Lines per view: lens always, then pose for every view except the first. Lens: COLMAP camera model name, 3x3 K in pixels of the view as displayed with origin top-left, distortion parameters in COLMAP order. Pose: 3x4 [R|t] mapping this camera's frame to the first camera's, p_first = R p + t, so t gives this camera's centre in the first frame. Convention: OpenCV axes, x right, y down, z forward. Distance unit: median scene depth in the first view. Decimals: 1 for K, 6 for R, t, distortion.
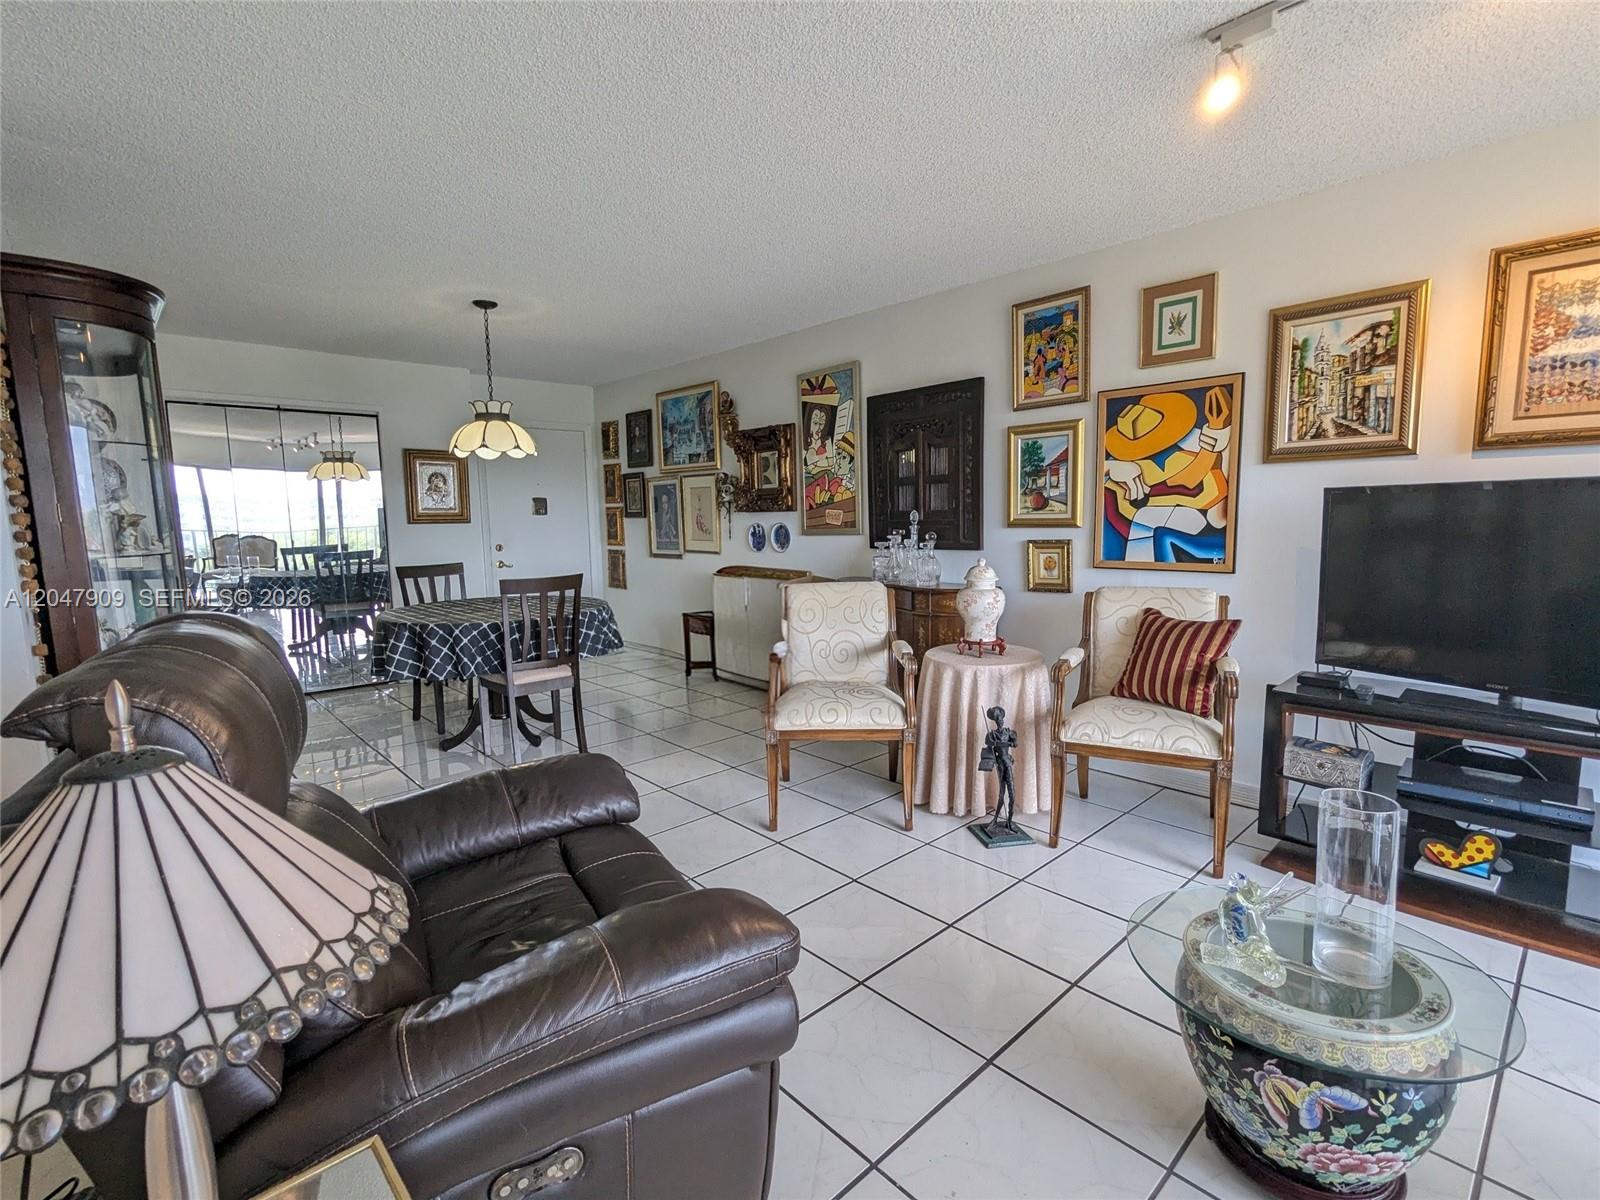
lens RADIAL K [[757.8, 0, 788.8], [0, 757.8, 602.4], [0, 0, 1]] dist [-0.001749, 0.002375]
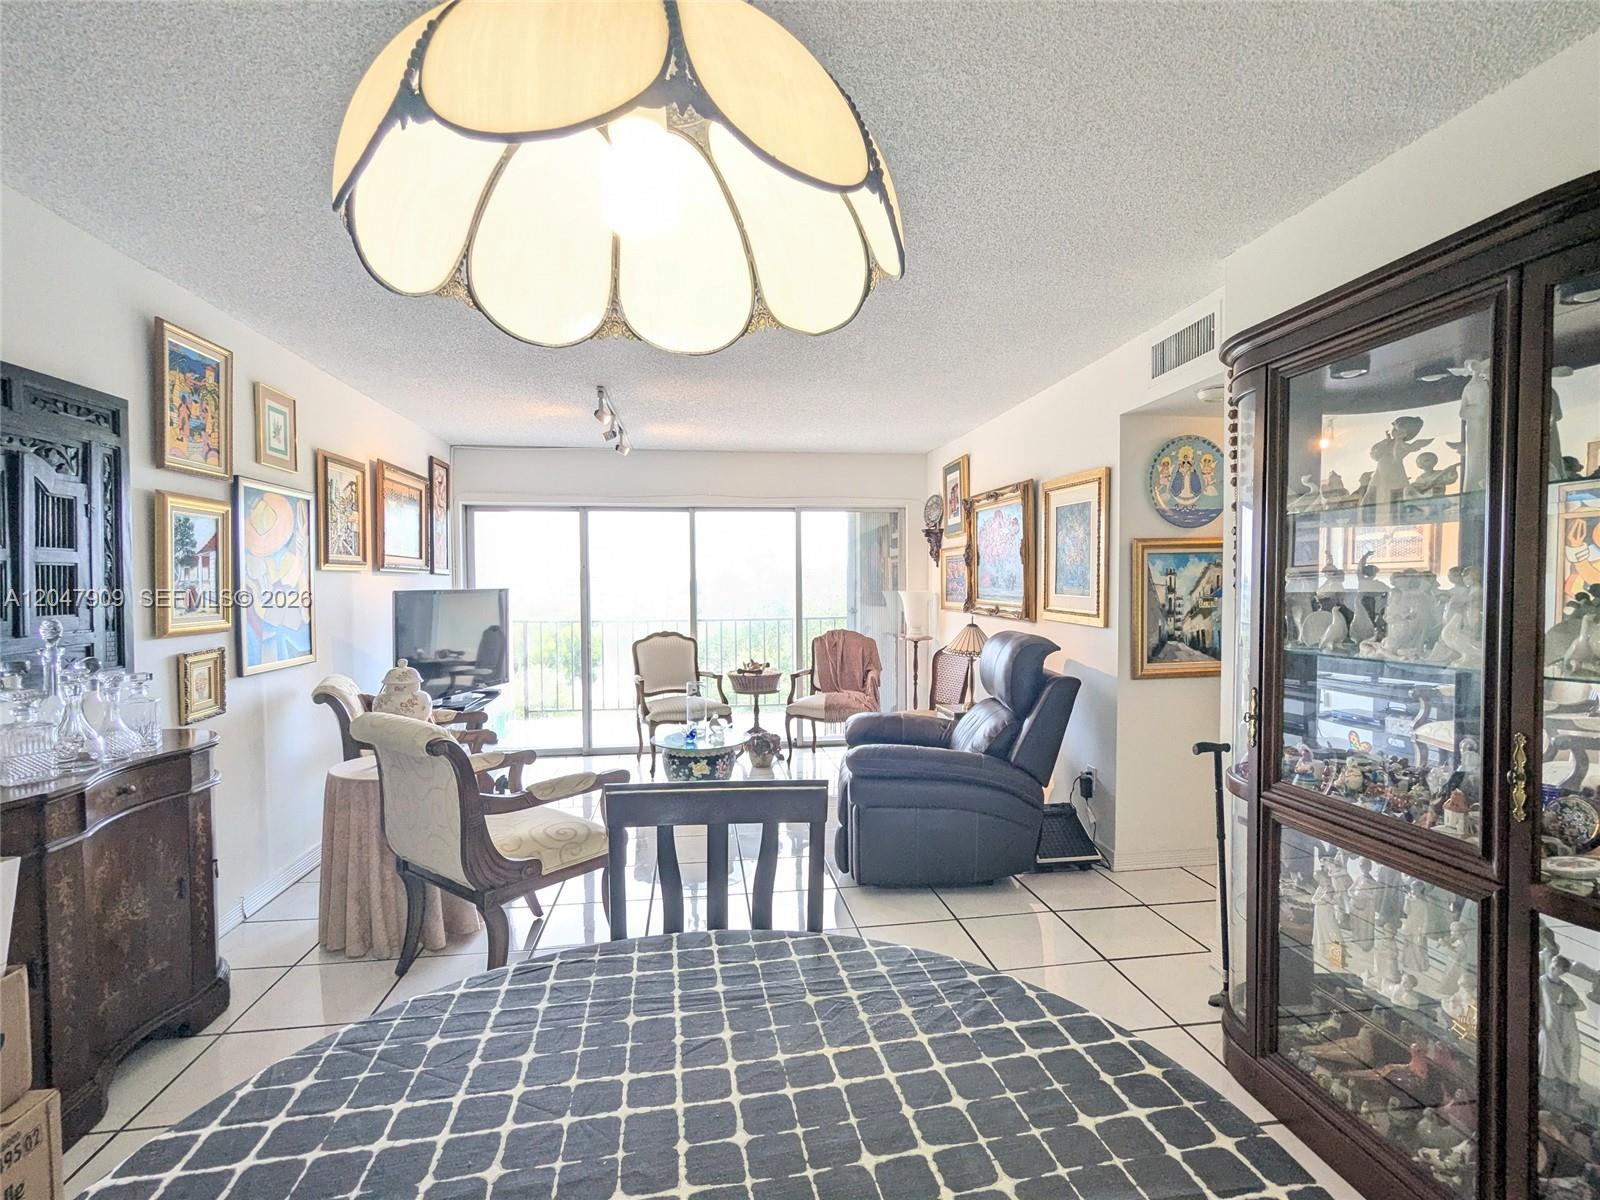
lens RADIAL K [[757.8, 0, 793.8], [0, 757.8, 608.2], [0, 0, 1]] dist [-0.001749, 0.002375]
pose [[-0.827625, 0.005213, 0.561257, -0.513958], [0.087522, 0.988924, 0.119873, -0.147576], [-0.554415, 0.148332, -0.818915, 1.163701]]
